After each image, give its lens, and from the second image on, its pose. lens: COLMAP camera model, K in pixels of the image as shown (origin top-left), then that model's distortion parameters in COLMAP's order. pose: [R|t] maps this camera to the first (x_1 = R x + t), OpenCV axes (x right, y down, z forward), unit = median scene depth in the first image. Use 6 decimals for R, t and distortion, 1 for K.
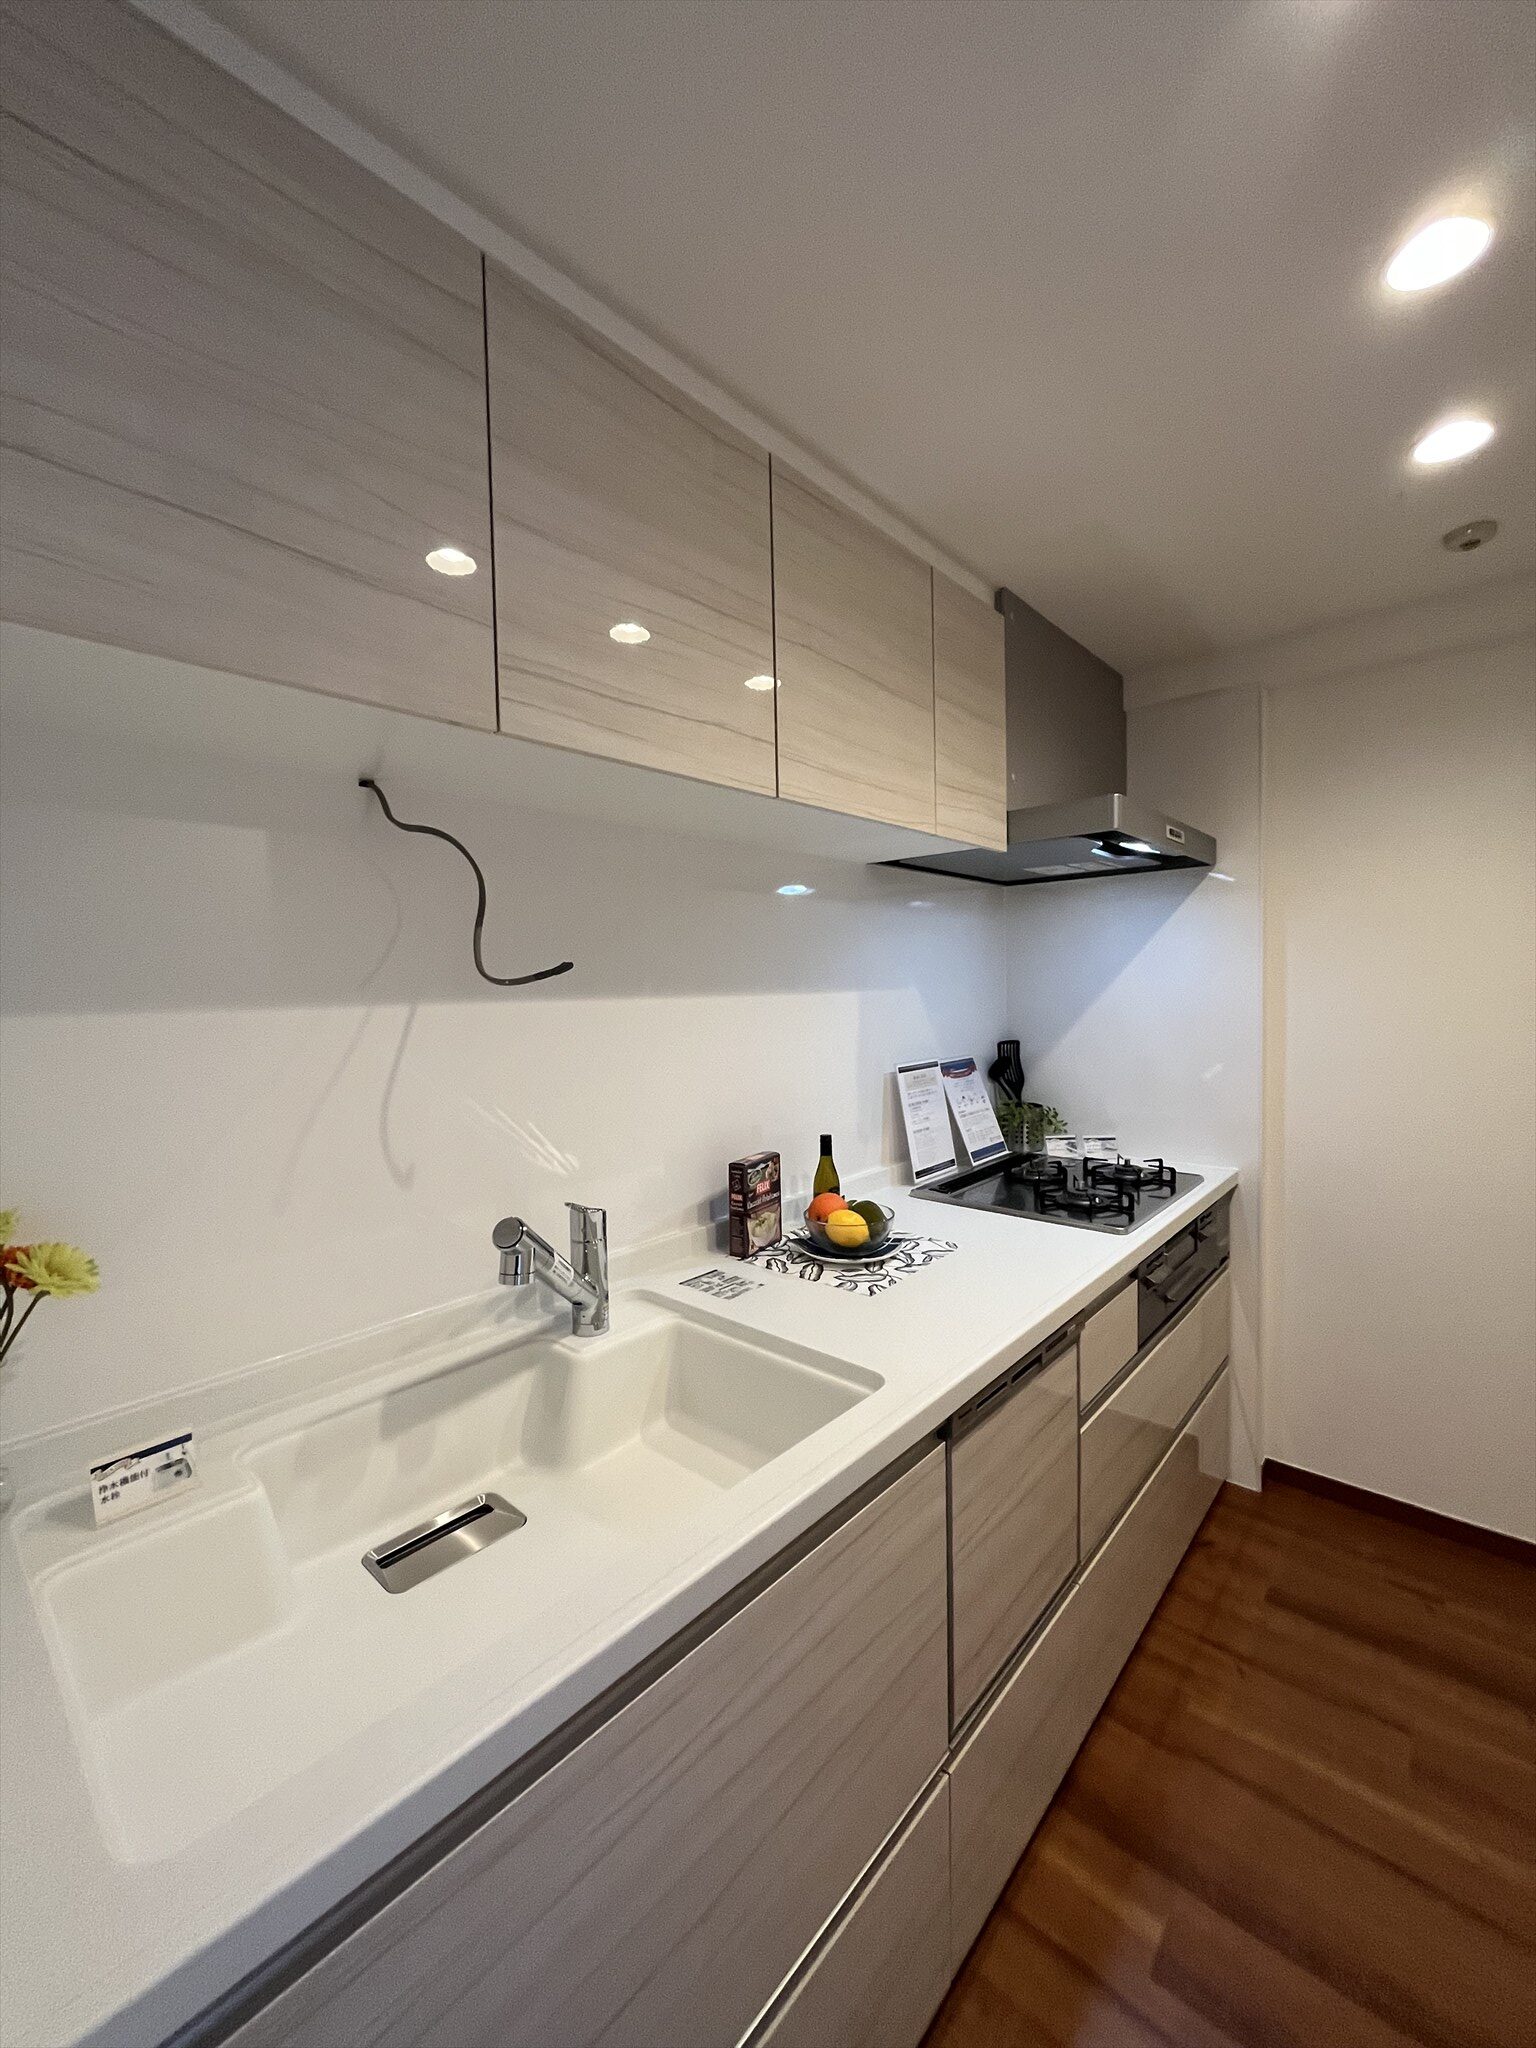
lens RADIAL K [[826.1, 0, 767.6], [0, 826.1, 1021.6], [0, 0, 1]] dist [0.002877, -0.000396]
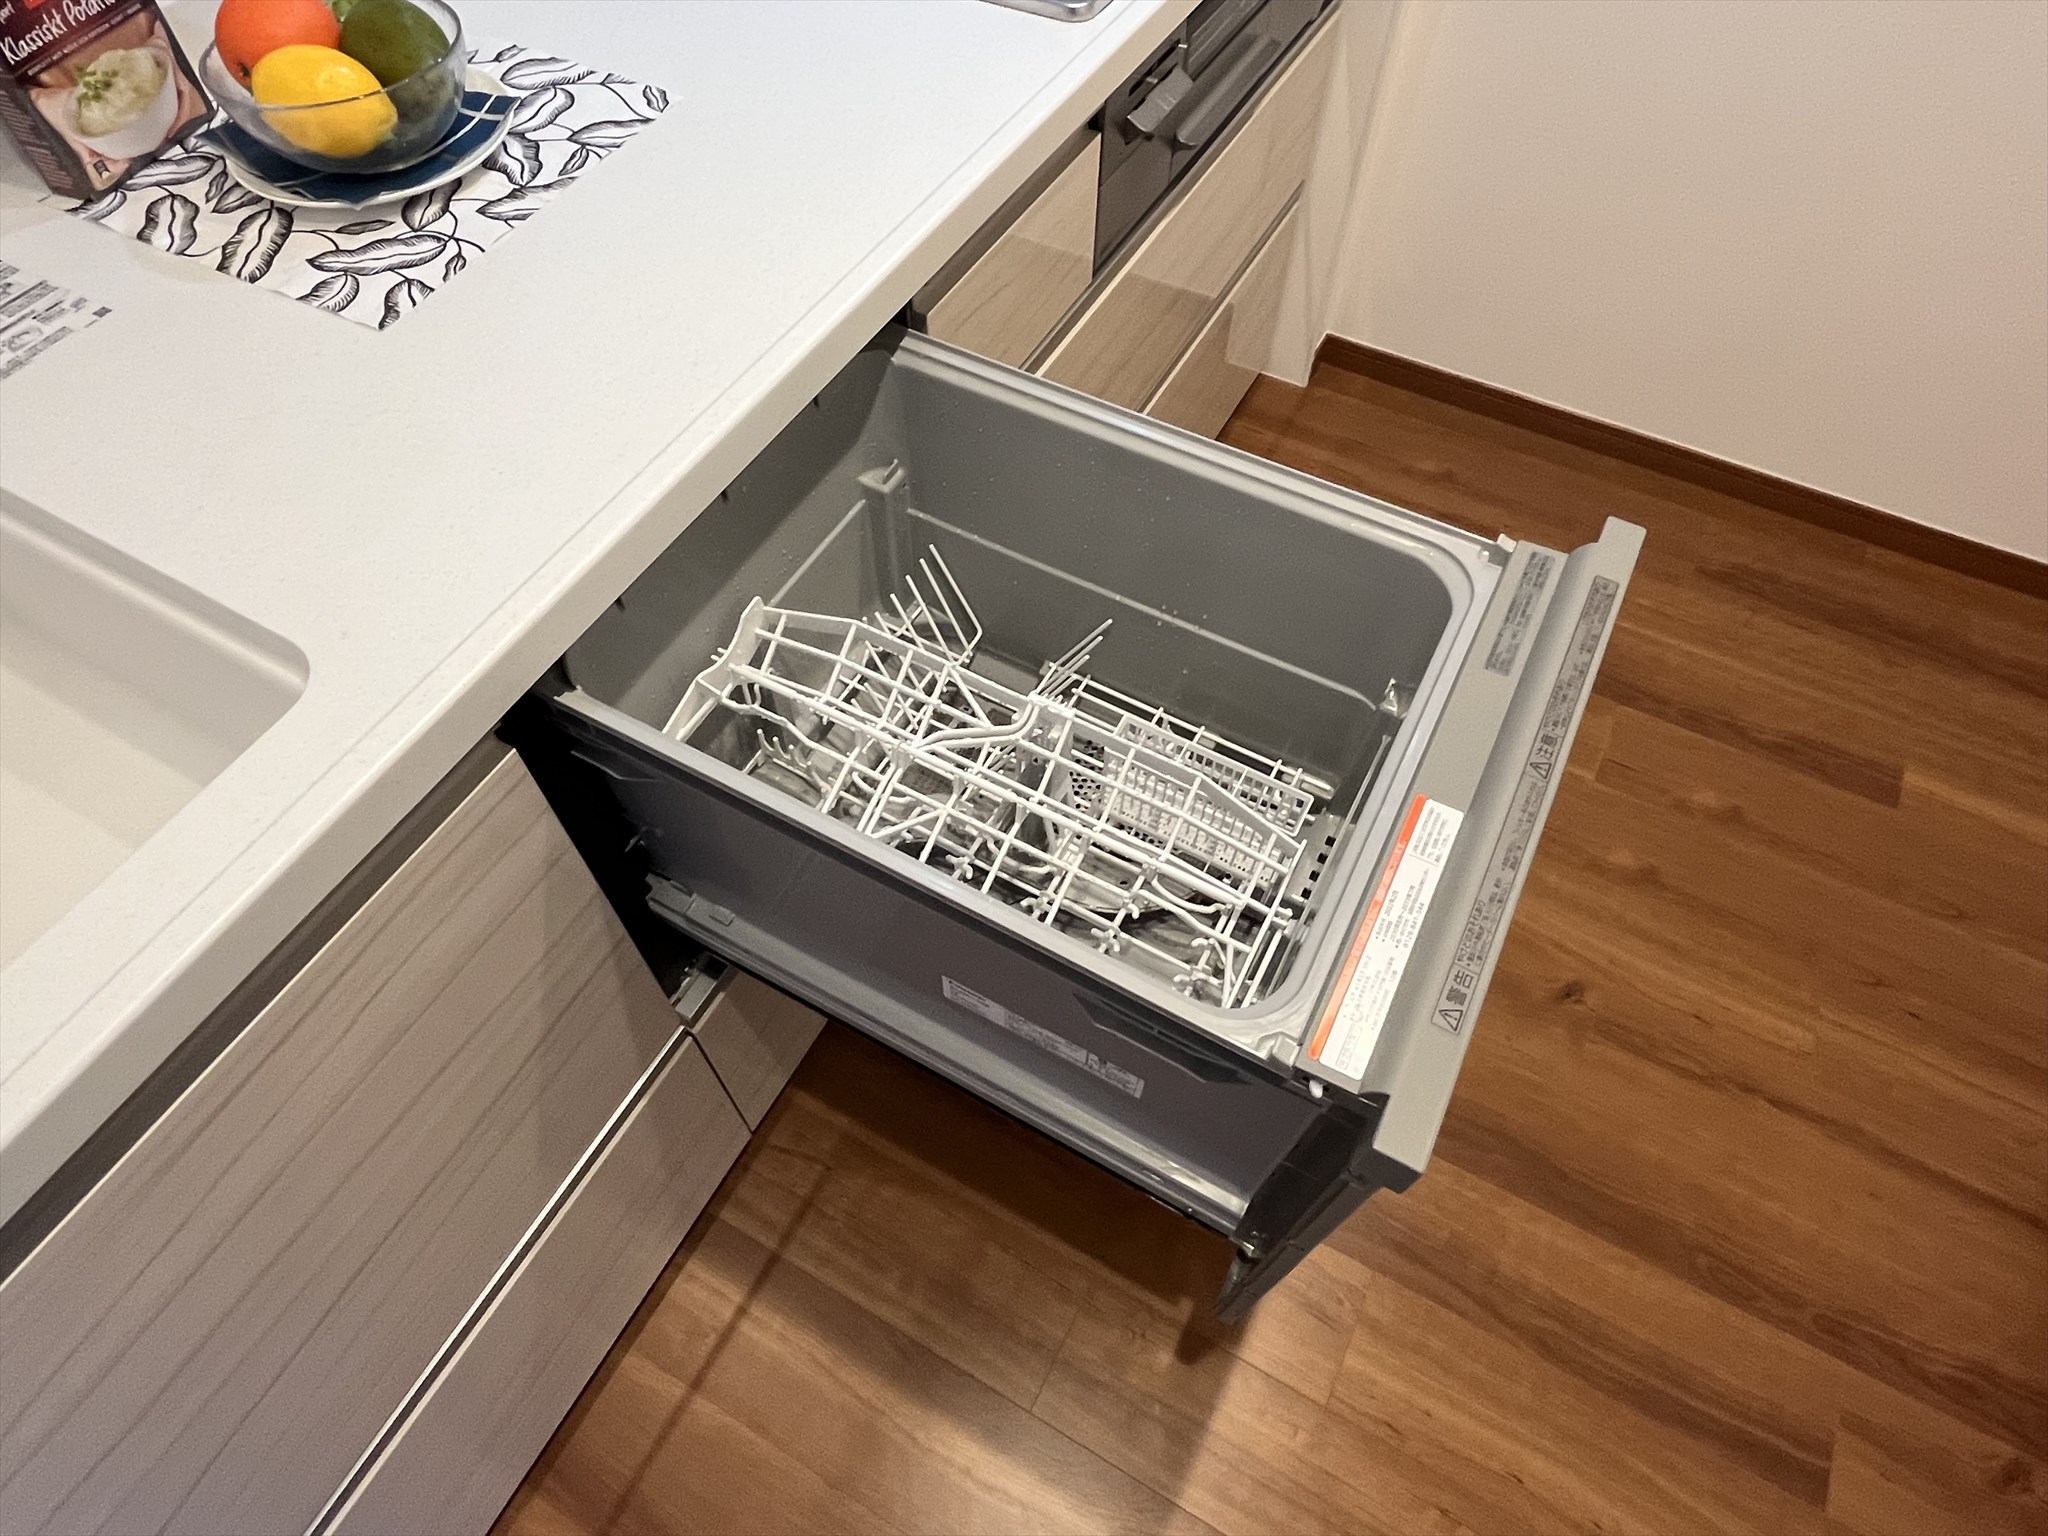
lens RADIAL K [[1198.5, 0, 1019.4], [0, 1198.5, 764.8], [0, 0, 1]] dist [-0.013176, 0.001128]
pose [[0.974105, -0.172014, 0.146734, 0.247727], [-0.015695, 0.595976, 0.802849, -0.002952], [-0.225551, -0.784362, 0.577843, 0.364581]]
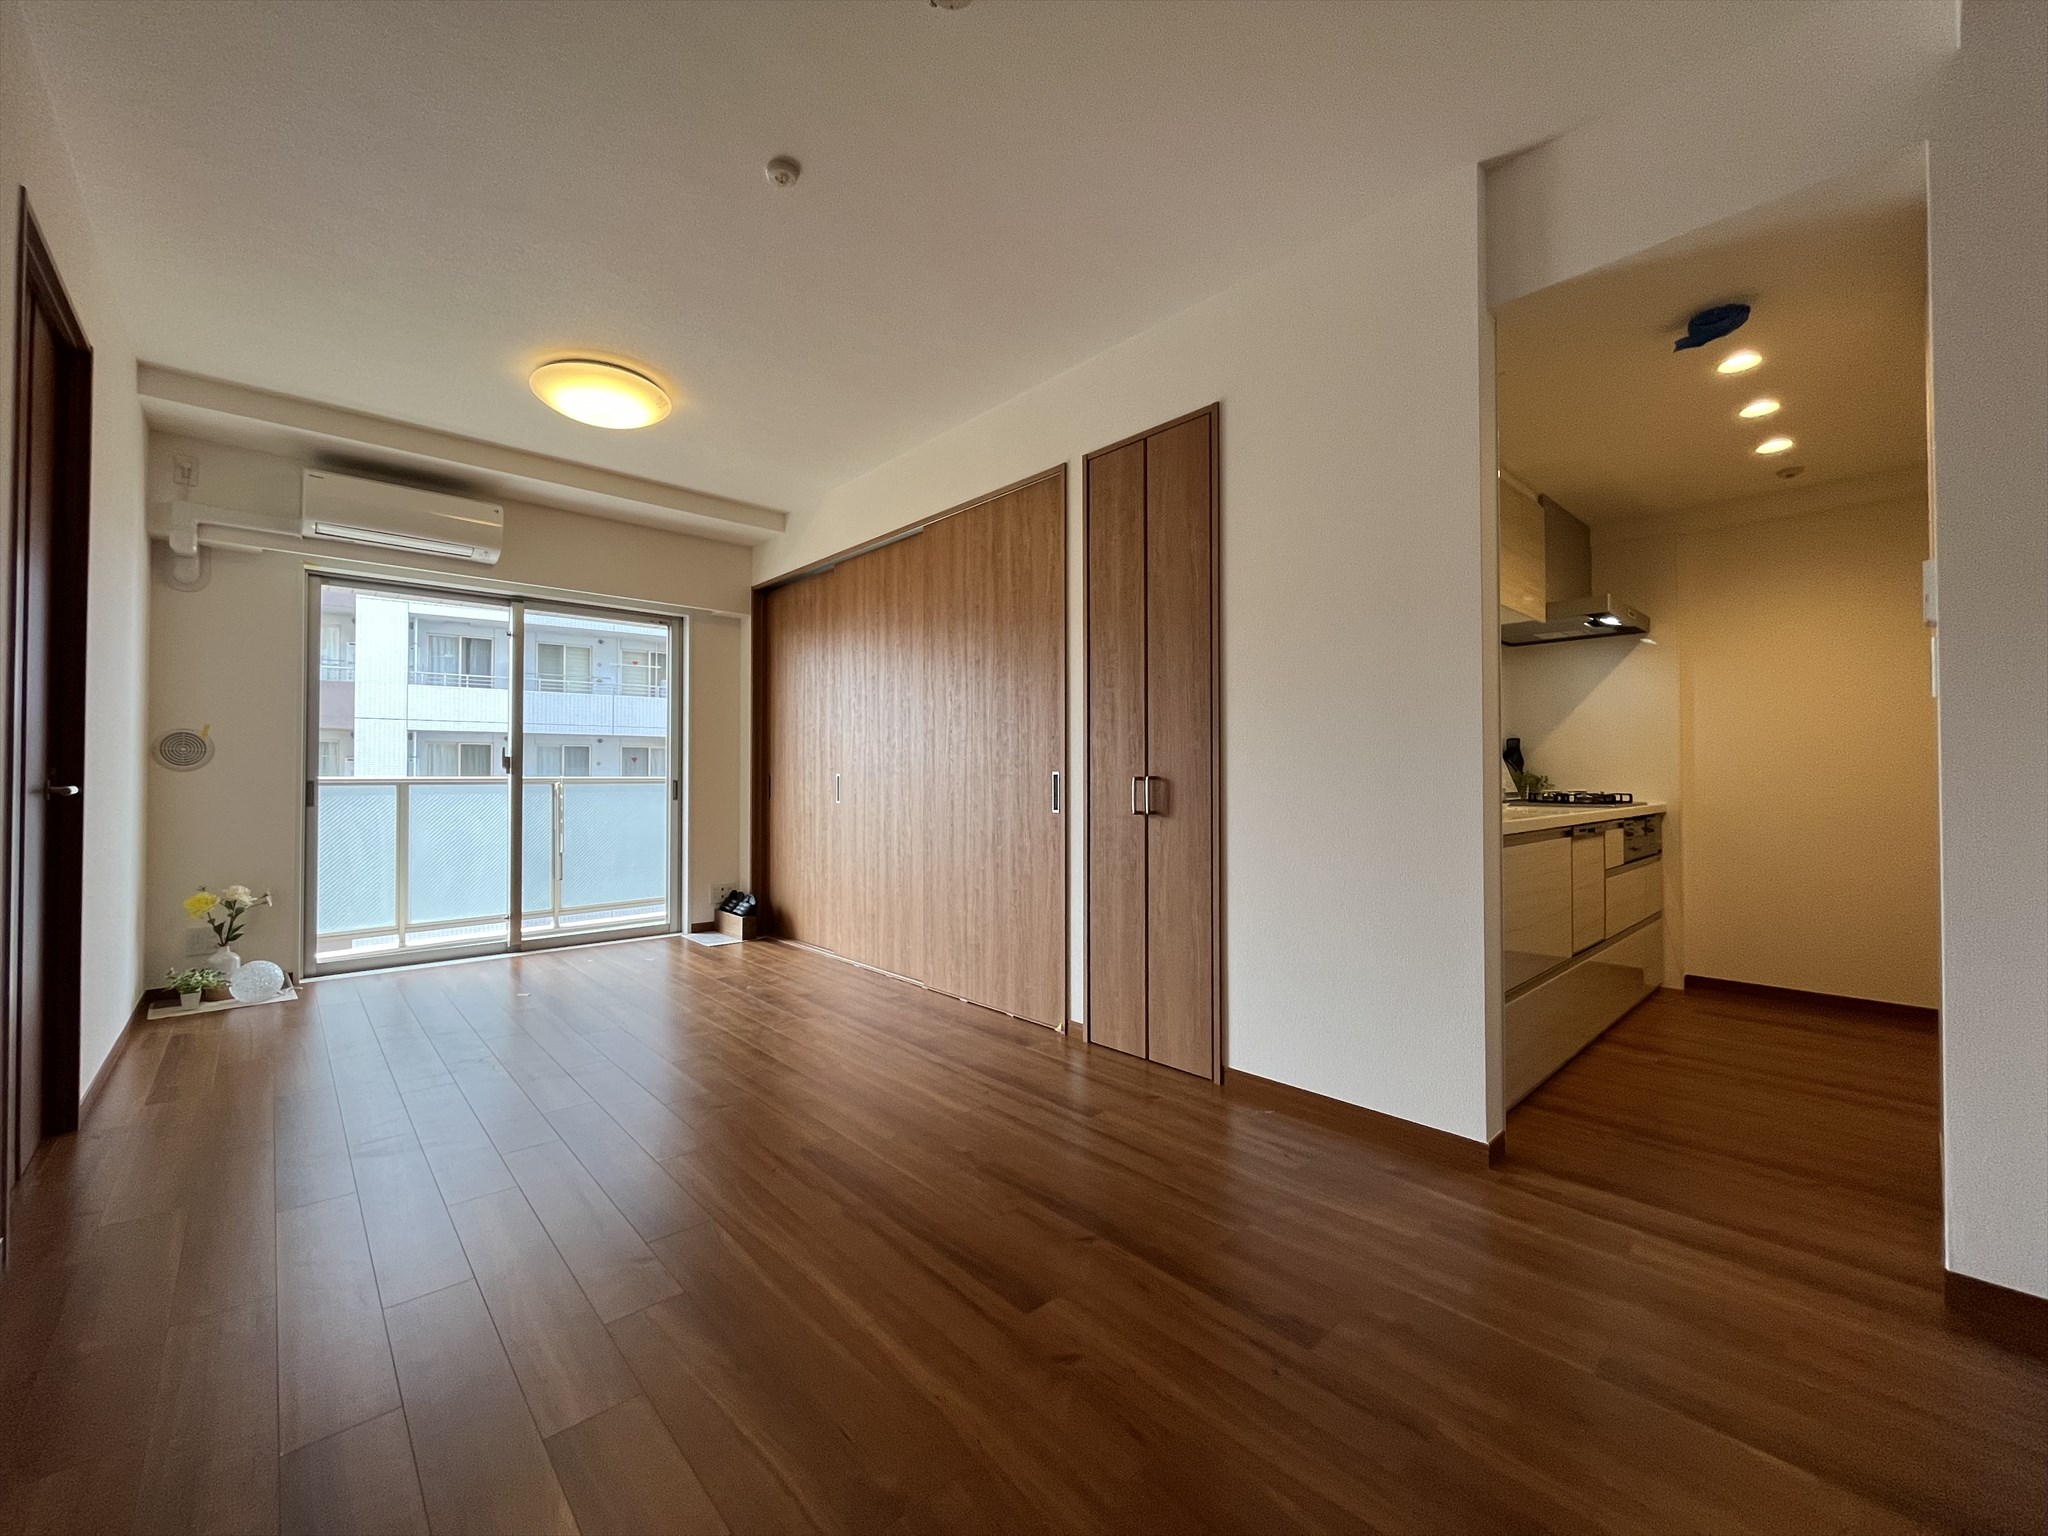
lens RADIAL K [[826.1, 0, 1018.8], [0, 826.1, 759.4], [0, 0, 1]] dist [0.002877, -0.000396]
pose [[0.994350, 0.023383, -0.103539, -0.819969], [-0.029632, 0.997804, -0.059232, 0.302101], [0.101927, 0.061966, 0.992860, -1.178793]]
